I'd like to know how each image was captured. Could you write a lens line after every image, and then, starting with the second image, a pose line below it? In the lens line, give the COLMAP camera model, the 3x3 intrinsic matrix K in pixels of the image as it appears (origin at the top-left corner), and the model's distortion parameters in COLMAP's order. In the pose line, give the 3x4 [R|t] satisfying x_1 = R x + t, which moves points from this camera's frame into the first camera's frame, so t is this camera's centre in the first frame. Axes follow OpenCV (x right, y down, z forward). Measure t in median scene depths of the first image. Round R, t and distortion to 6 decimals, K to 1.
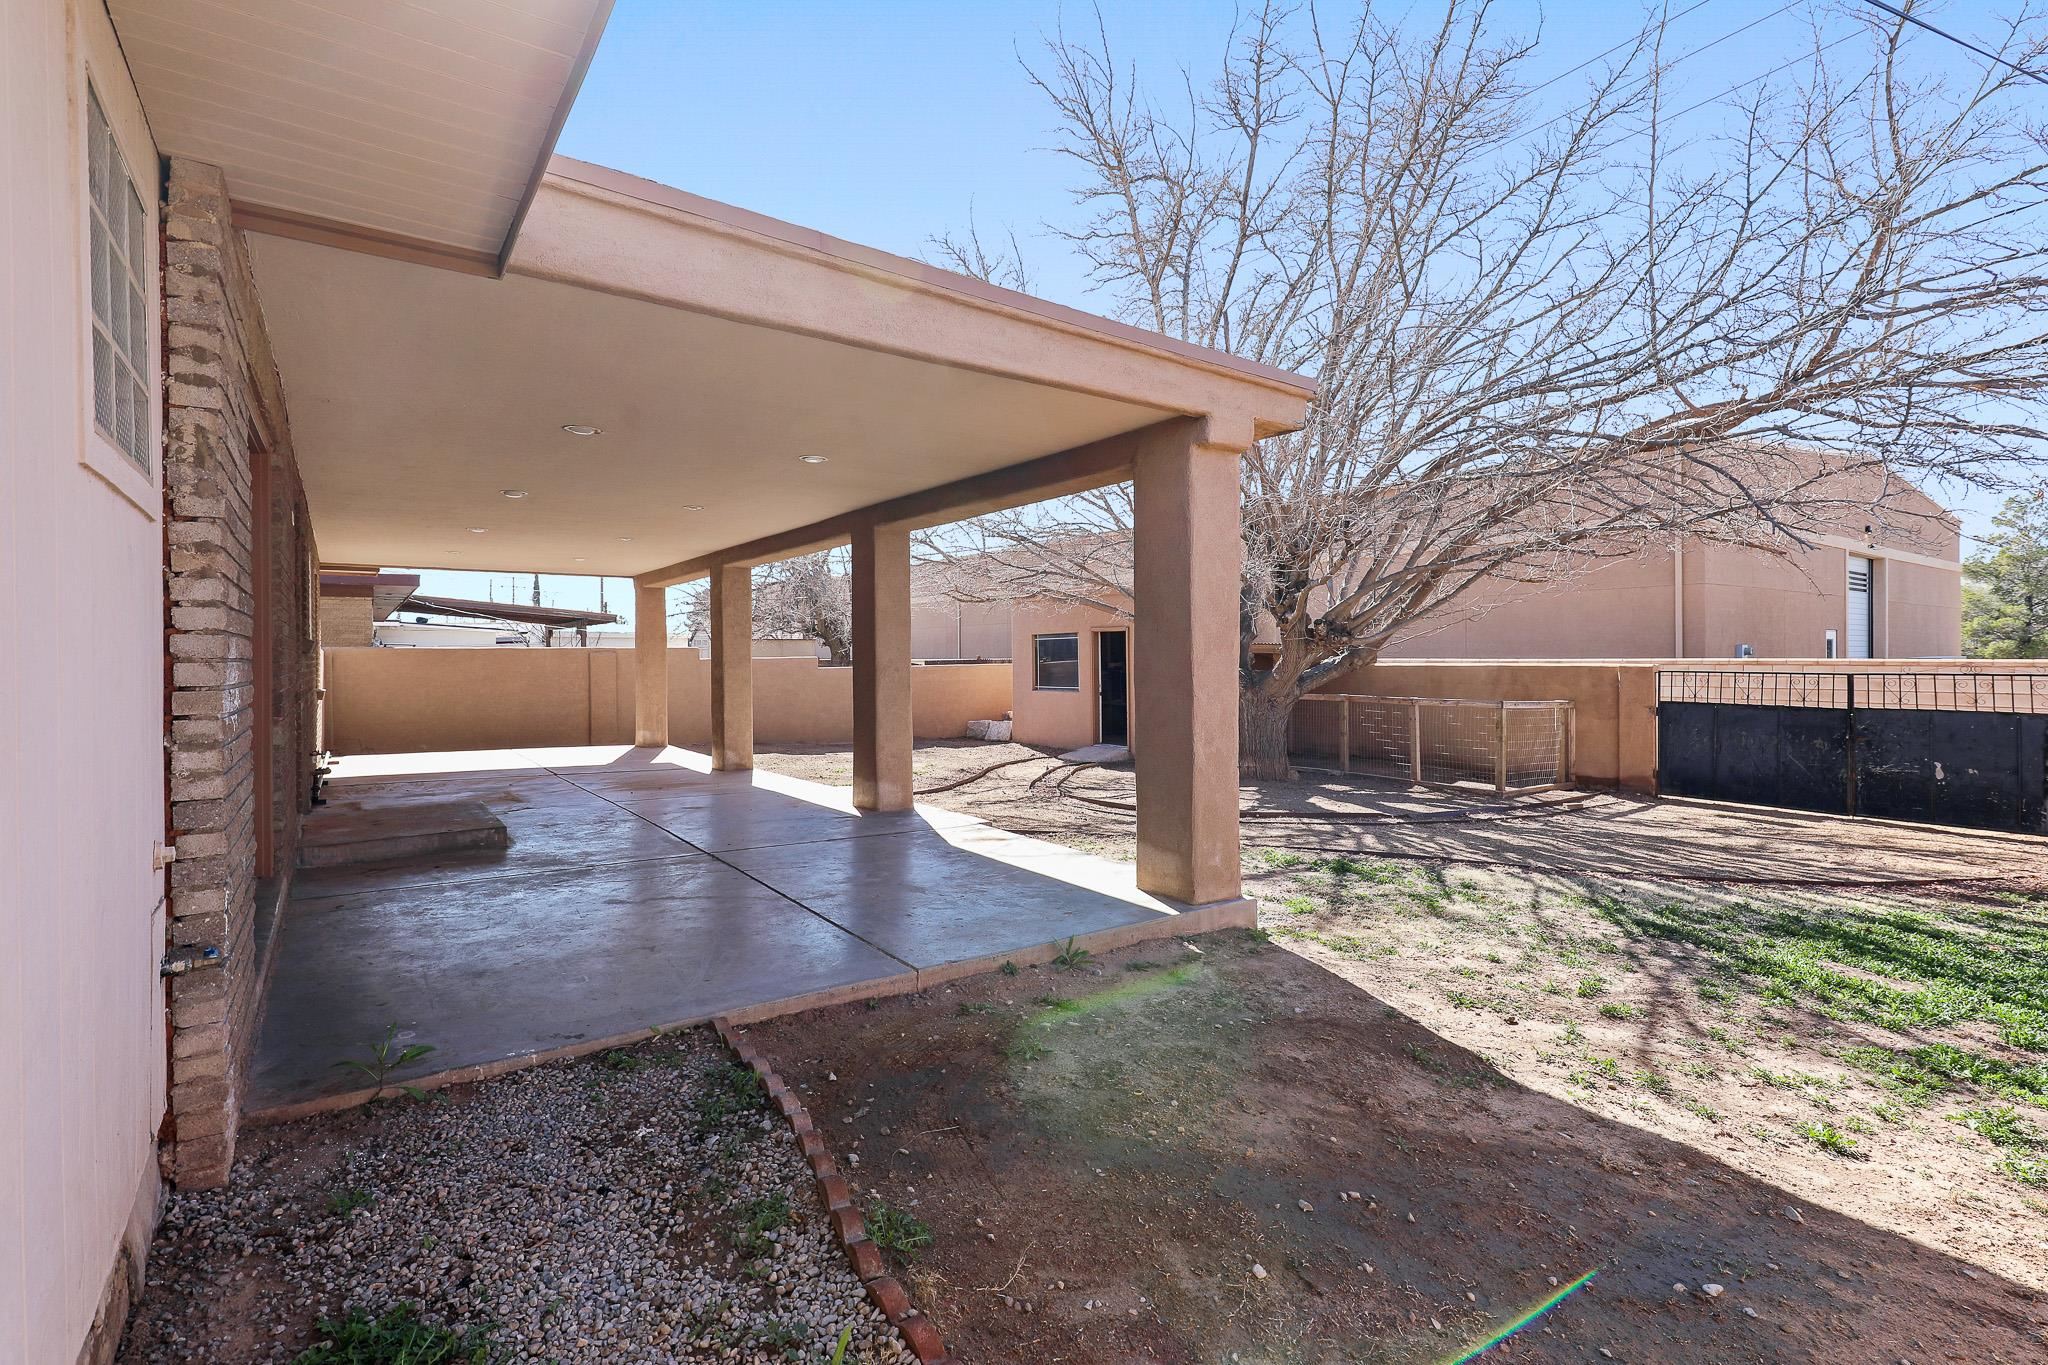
lens RADIAL K [[944.5, 0, 1025.5], [0, 944.5, 672.3], [0, 0, 1]] dist [0.018787, -0.007108]
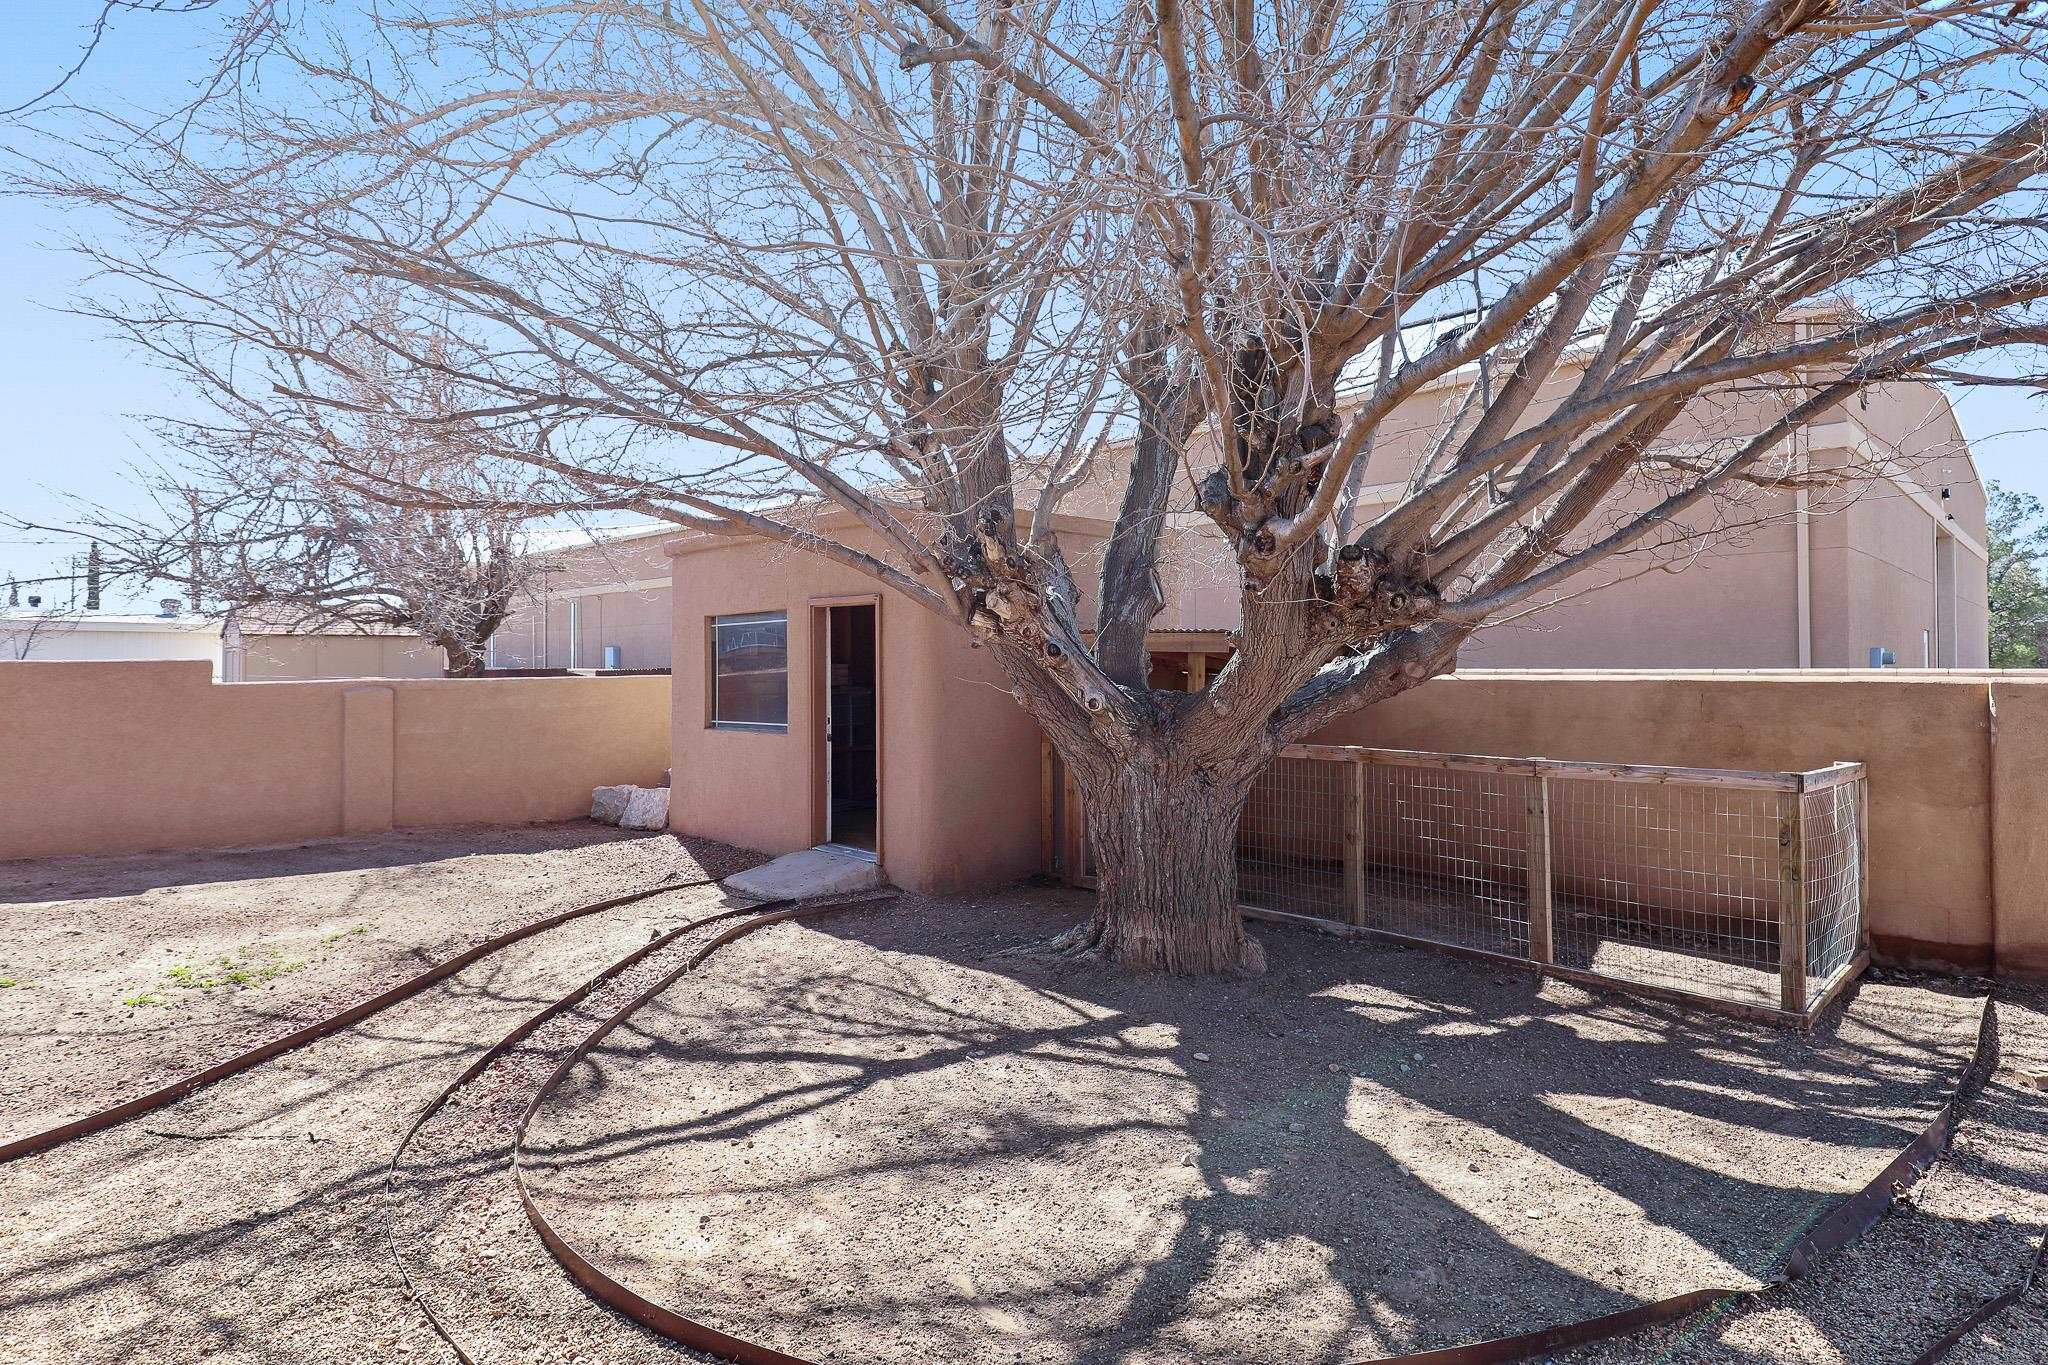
lens RADIAL K [[1122.1, 0, 1023.0], [0, 1122.1, 678.6], [0, 0, 1]] dist [-0.000209, -0.000006]
pose [[0.988070, 0.001676, 0.153997, 0.114377], [-0.000493, 0.999970, -0.007722, -0.003816], [-0.154006, 0.007554, 0.988041, 0.548956]]
